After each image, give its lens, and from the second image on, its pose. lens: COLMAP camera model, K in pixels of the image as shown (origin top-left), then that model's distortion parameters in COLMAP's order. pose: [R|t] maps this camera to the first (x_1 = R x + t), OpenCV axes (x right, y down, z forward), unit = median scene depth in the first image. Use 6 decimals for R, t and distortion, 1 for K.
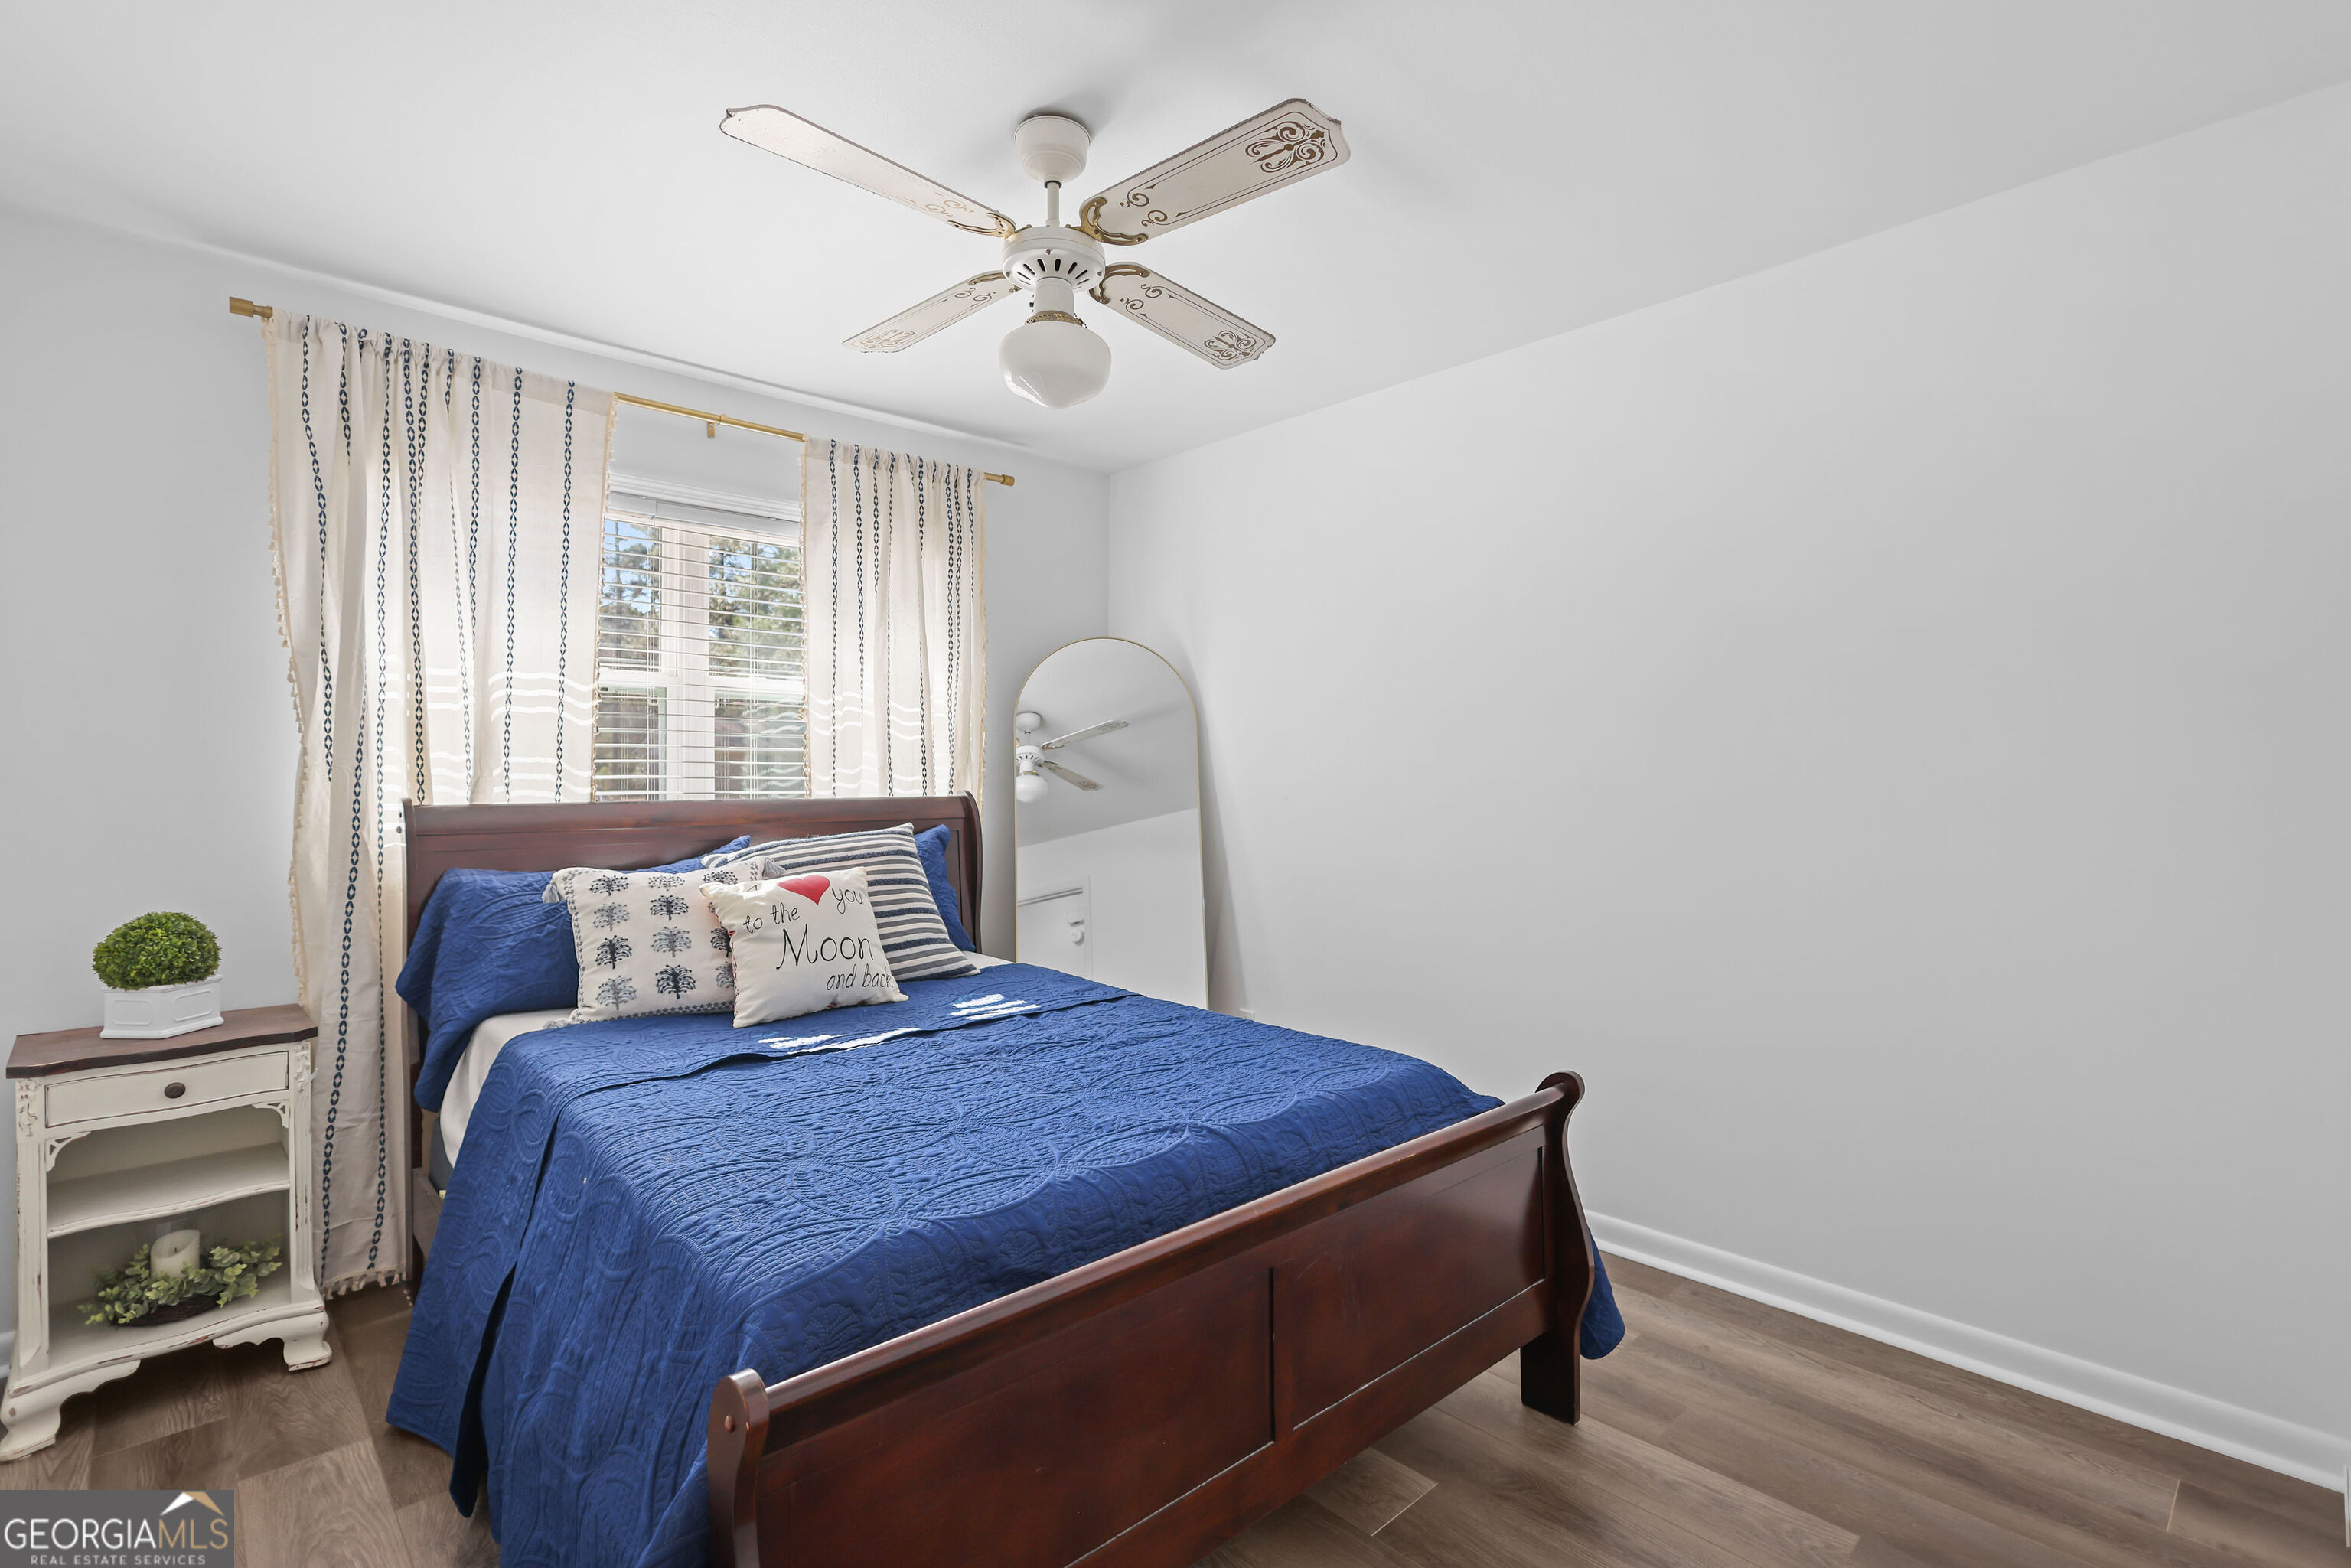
lens RADIAL K [[1090.1, 0, 1175.5], [0, 1090.1, 784.0], [0, 0, 1]] dist [0.001418, 0.000858]
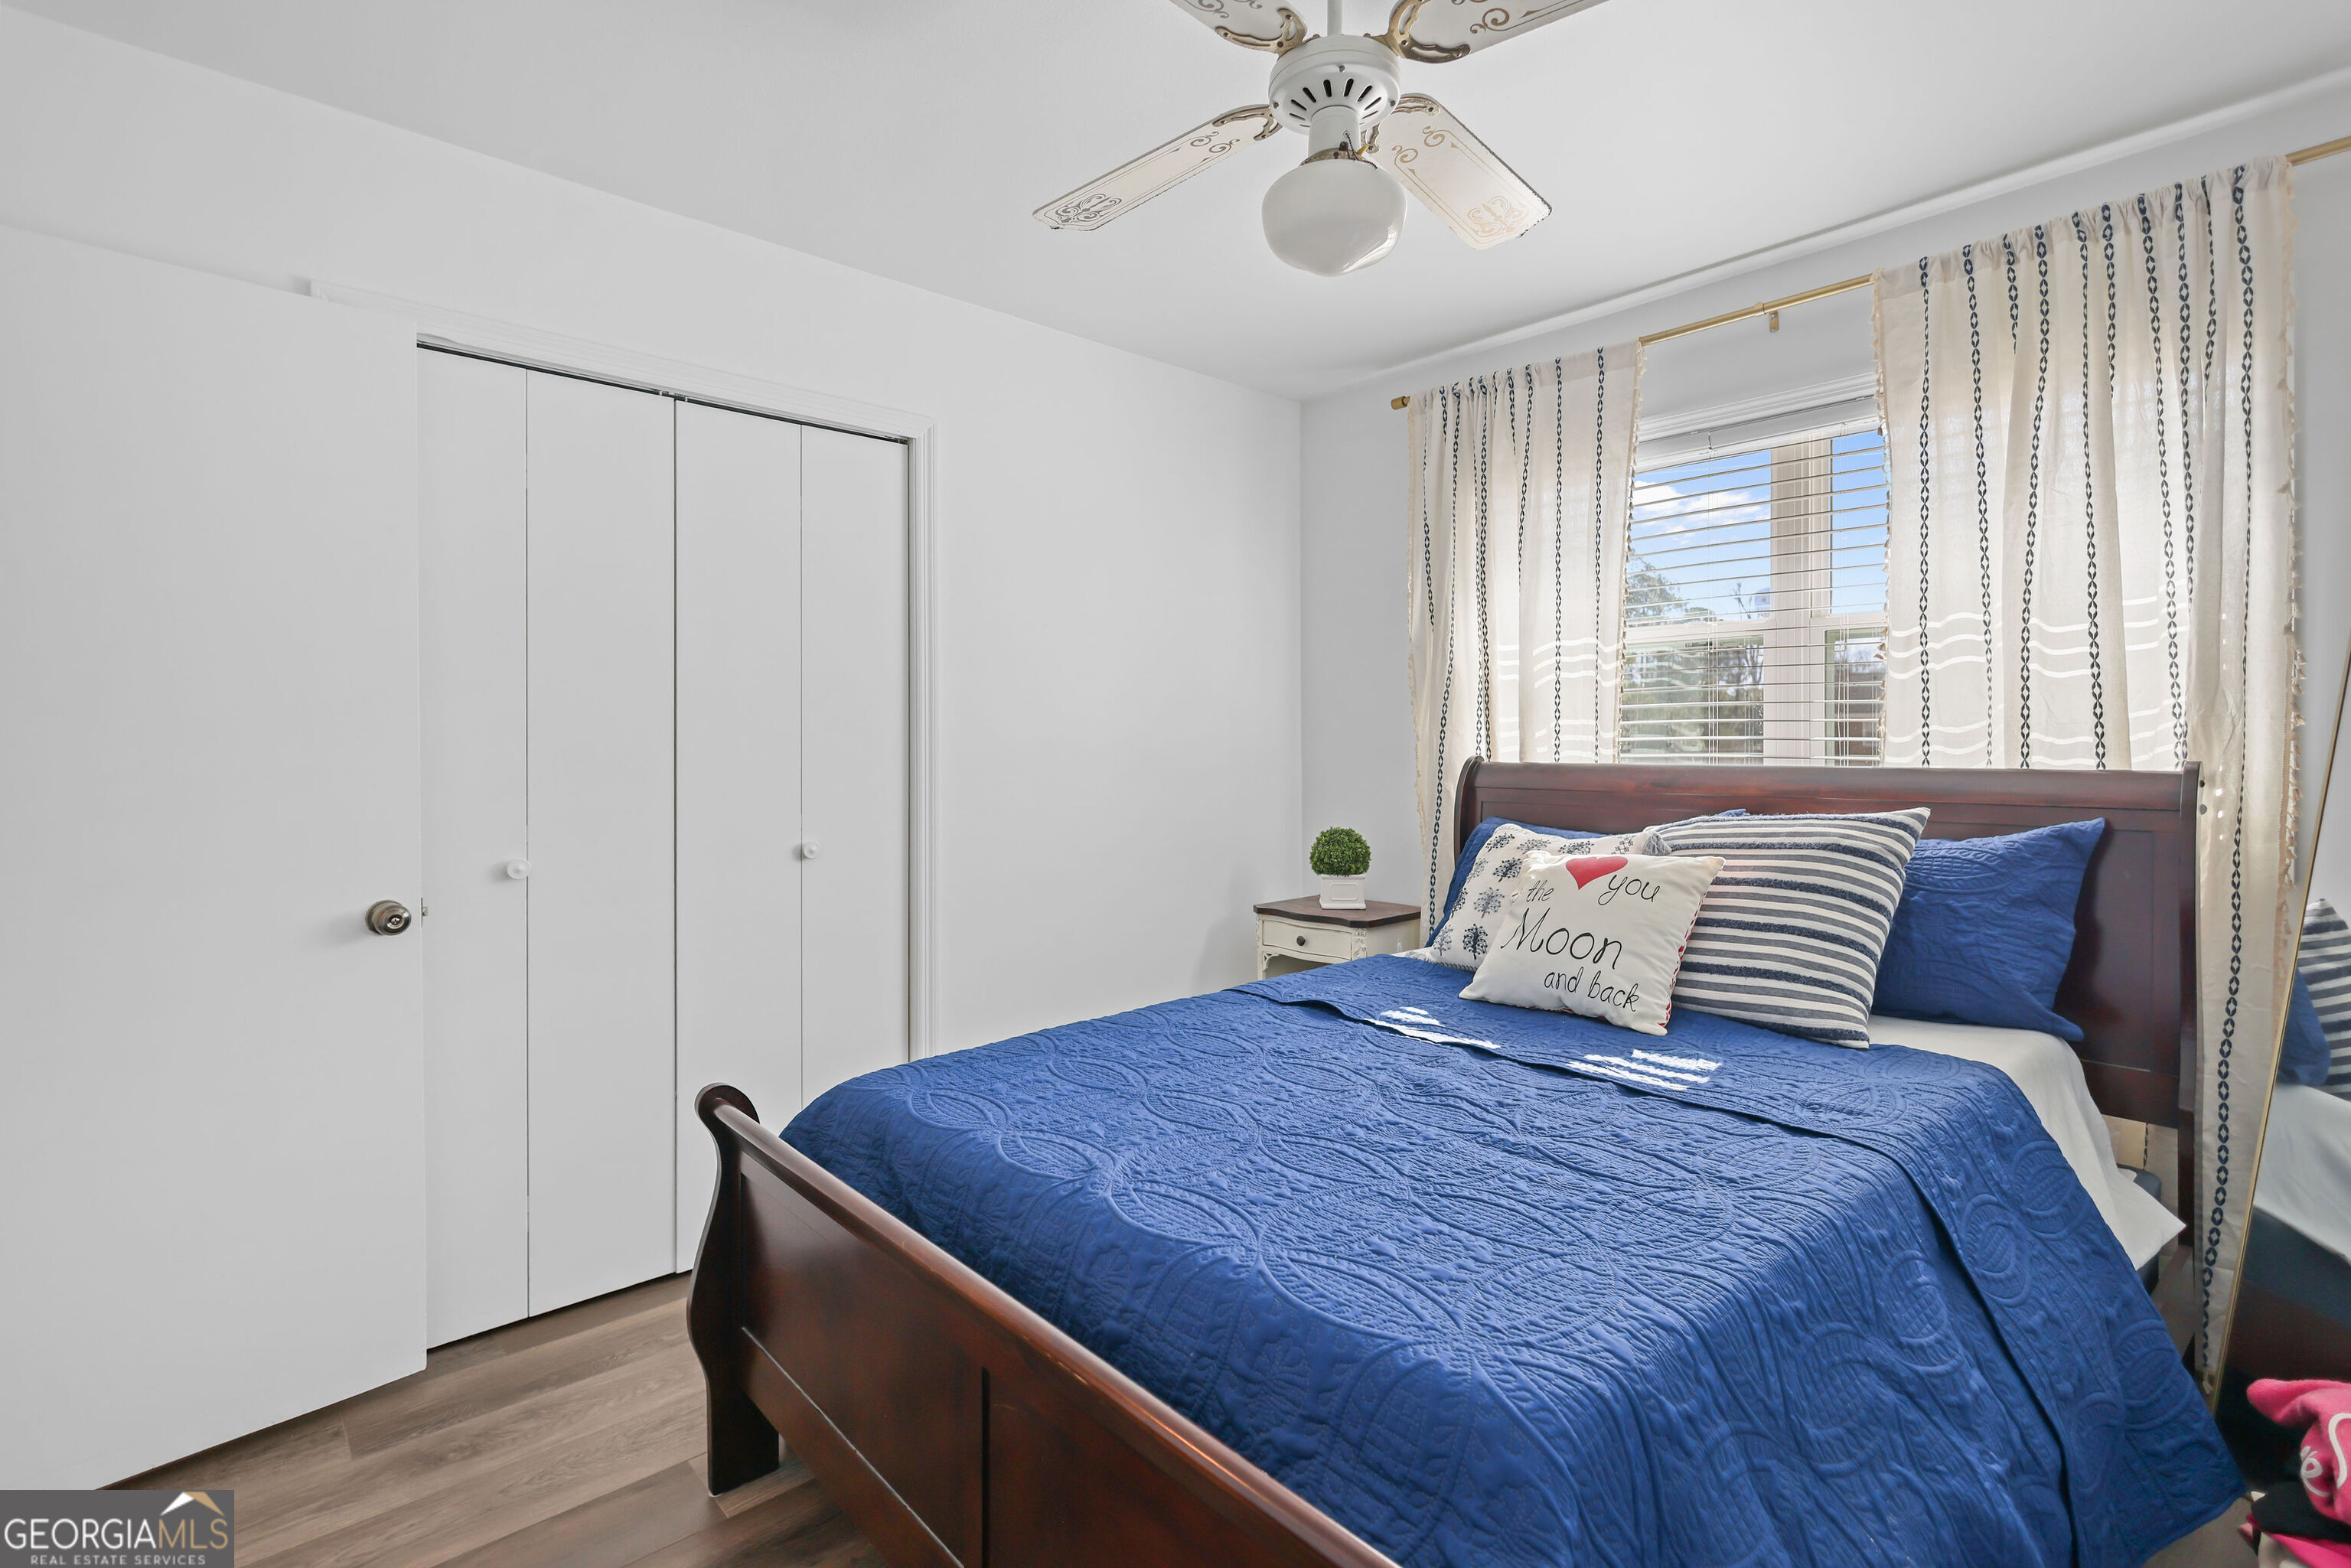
lens RADIAL K [[1095.7, 0, 1173.4], [0, 1095.7, 736.8], [0, 0, 1]] dist [0.000100, 0.000217]
pose [[-0.023401, -0.003063, -0.999721, 0.482542], [-0.009664, 0.999949, -0.002838, -0.001213], [0.999679, 0.009595, -0.023429, 0.645119]]
